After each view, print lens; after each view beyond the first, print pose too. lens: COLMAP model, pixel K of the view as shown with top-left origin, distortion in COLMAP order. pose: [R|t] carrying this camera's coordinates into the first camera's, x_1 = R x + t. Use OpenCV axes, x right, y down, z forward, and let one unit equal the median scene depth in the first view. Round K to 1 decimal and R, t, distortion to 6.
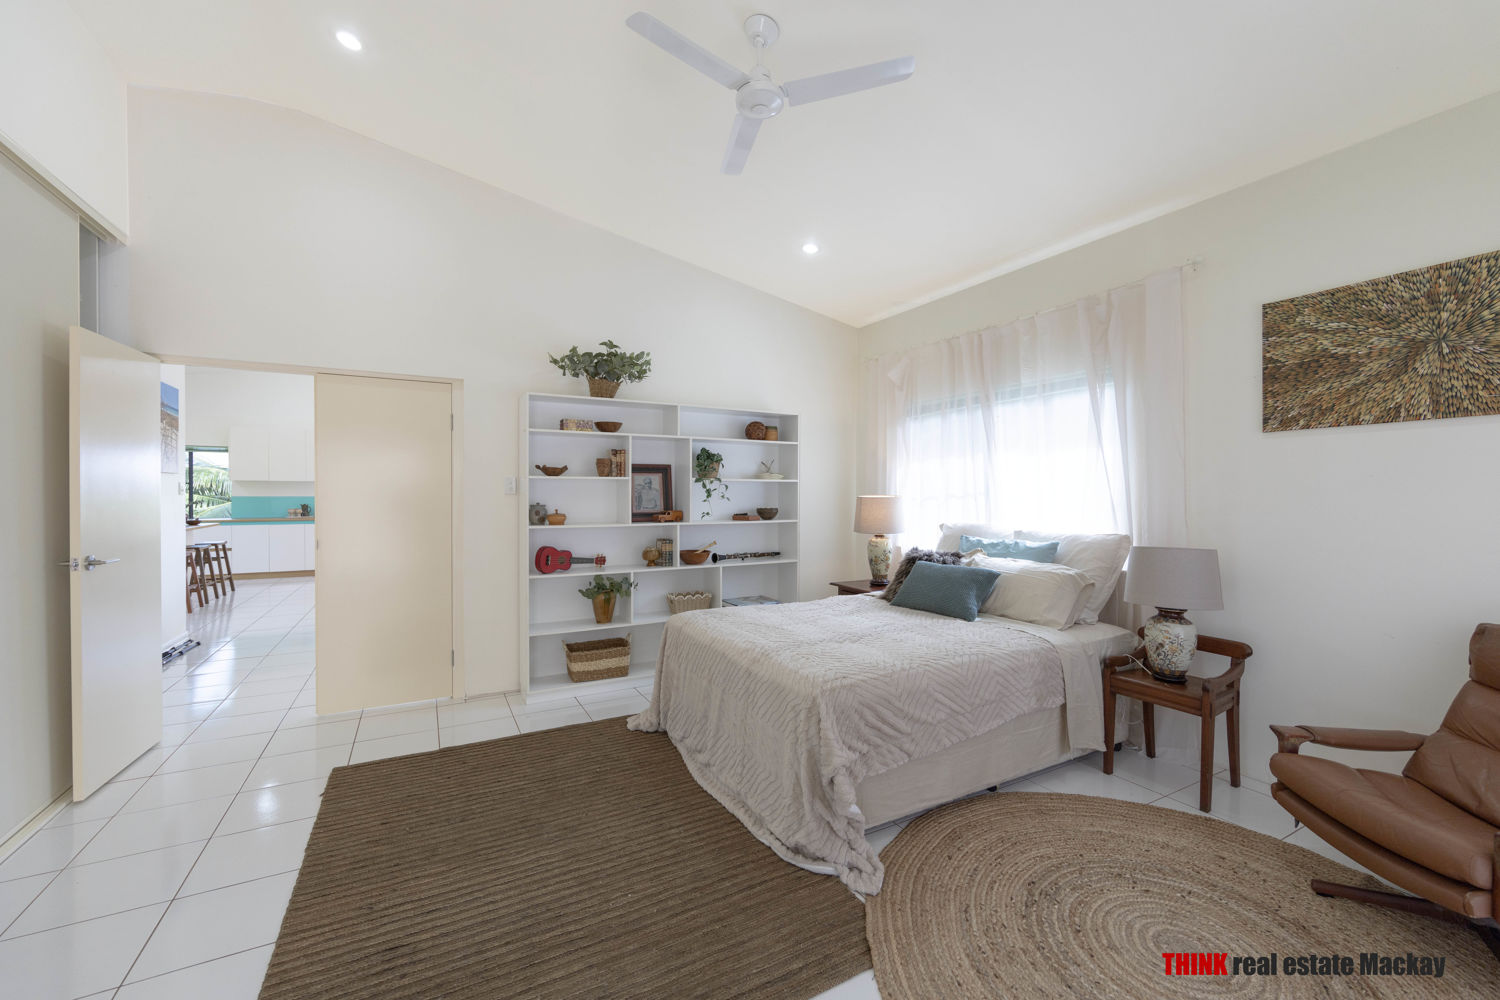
lens RADIAL K [[592.8, 0, 743.8], [0, 592.8, 495.8], [0, 0, 1]] dist [-0.000061, -0.000161]
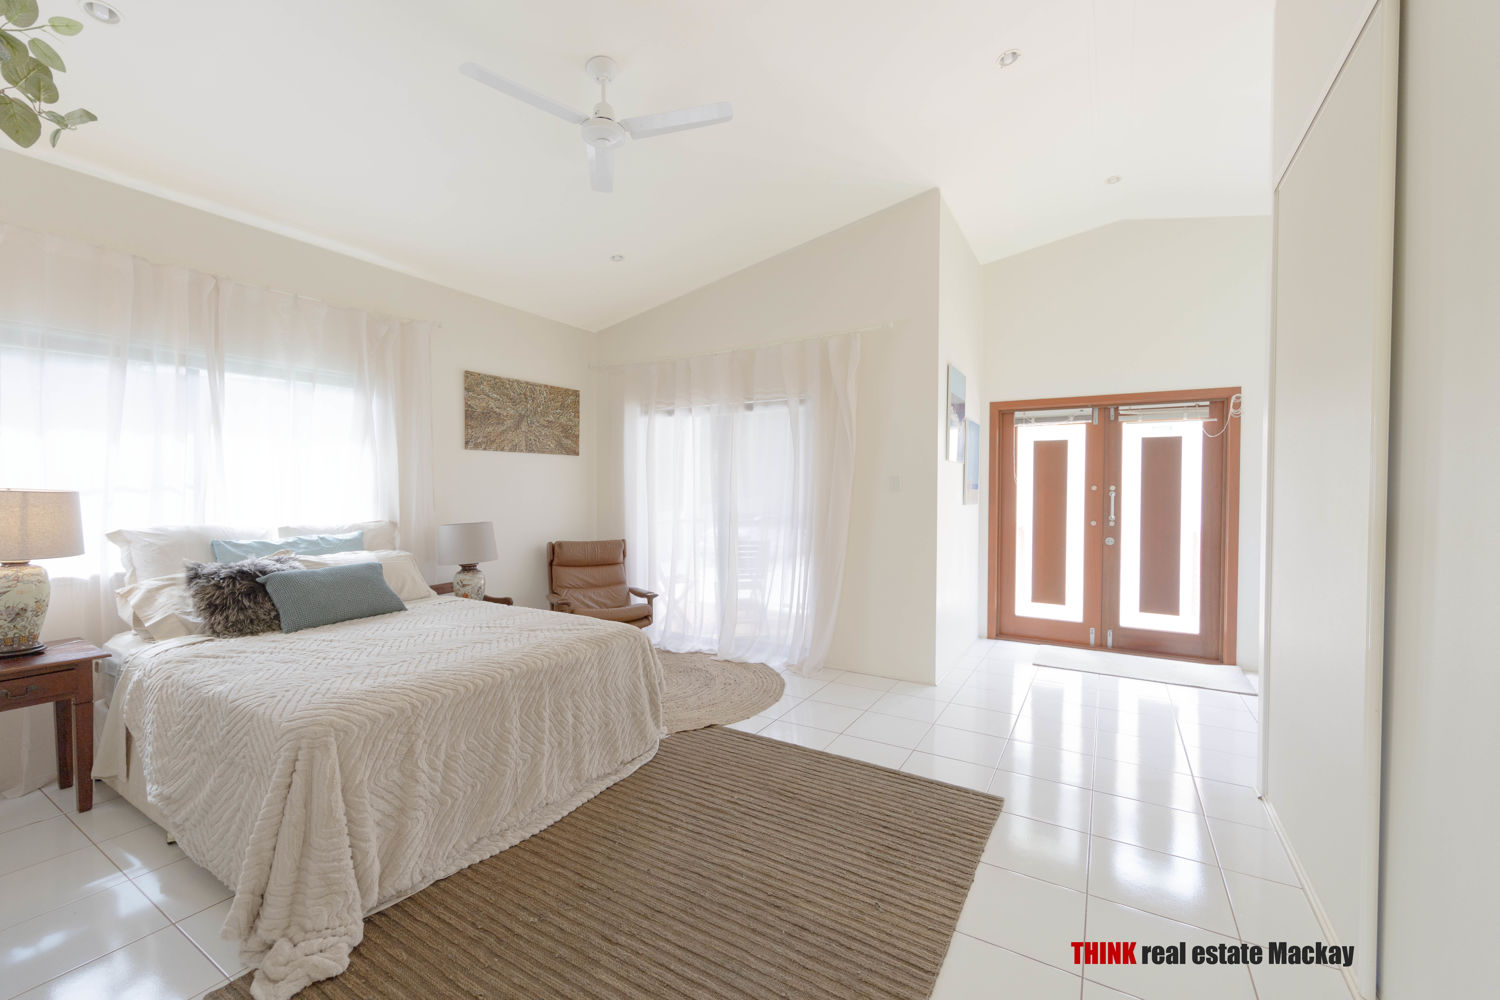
lens RADIAL K [[592.8, 0, 745.8], [0, 592.8, 502.4], [0, 0, 1]] dist [-0.000061, -0.000161]
pose [[-0.505719, -0.018564, 0.862498, -0.948590], [-0.000713, 0.999777, 0.021101, 0.003414], [-0.862698, 0.010056, -0.505620, 1.212156]]
